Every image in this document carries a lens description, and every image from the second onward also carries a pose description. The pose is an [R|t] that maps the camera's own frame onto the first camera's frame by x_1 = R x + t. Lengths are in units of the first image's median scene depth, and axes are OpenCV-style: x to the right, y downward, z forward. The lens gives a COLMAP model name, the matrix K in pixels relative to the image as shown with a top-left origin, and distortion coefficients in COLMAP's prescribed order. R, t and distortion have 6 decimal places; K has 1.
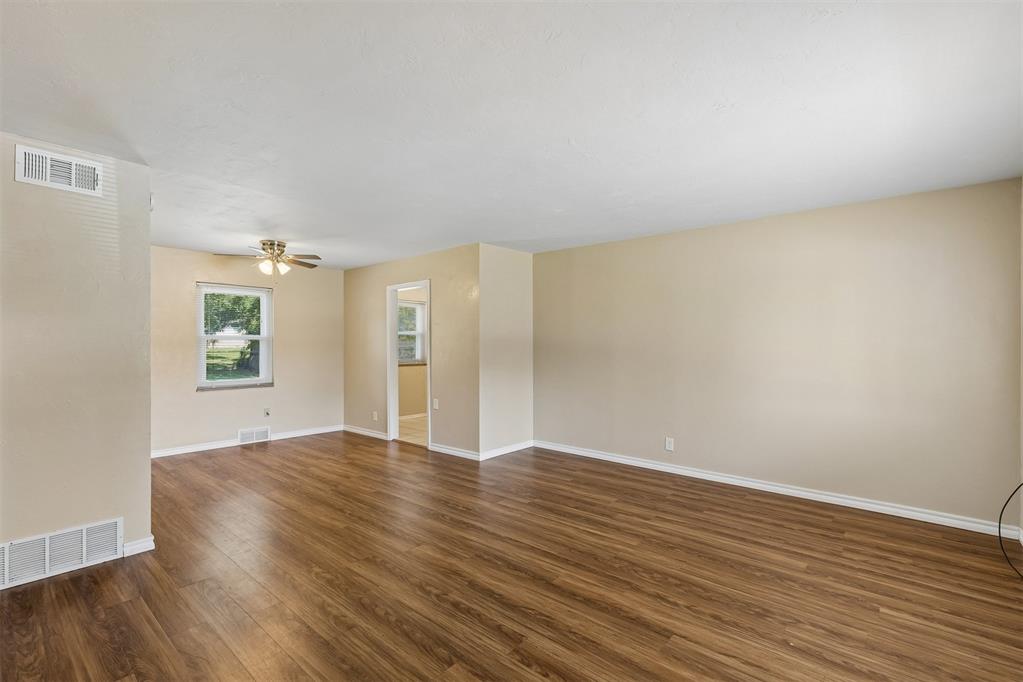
lens RADIAL K [[460.3, 0, 509.4], [0, 460.3, 340.2], [0, 0, 1]] dist [0.000194, -0.000429]
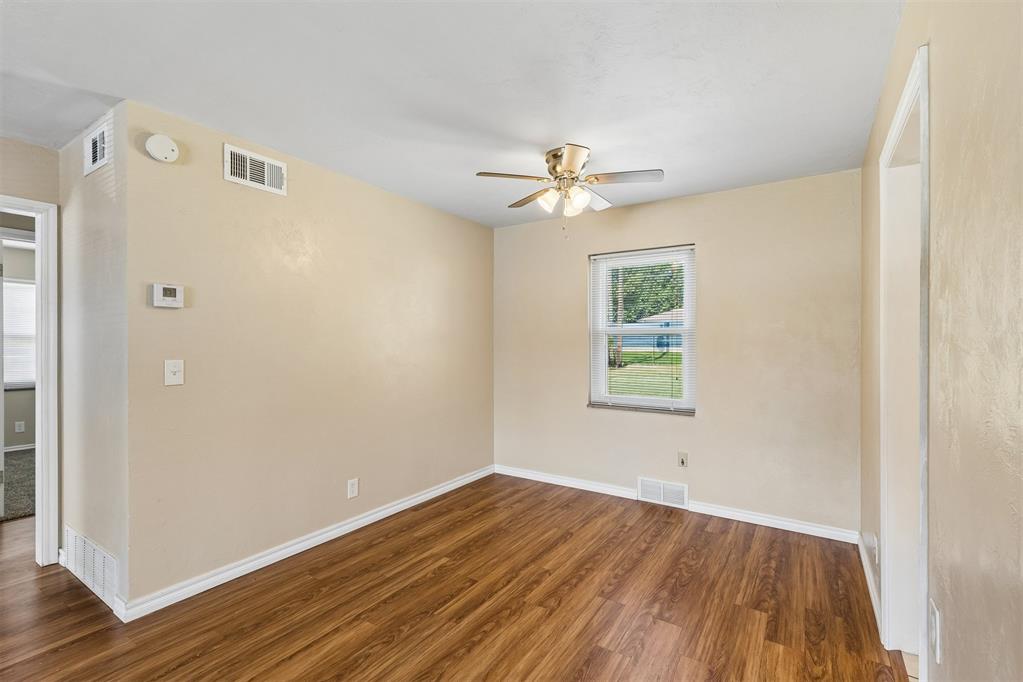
lens RADIAL K [[460.3, 0, 509.4], [0, 460.3, 340.2], [0, 0, 1]] dist [0.000194, -0.000429]
pose [[0.138321, -0.000449, -0.990387, 0.017532], [0.002940, 0.999996, -0.000043, 0.005888], [0.990383, -0.002906, 0.138321, 0.724153]]
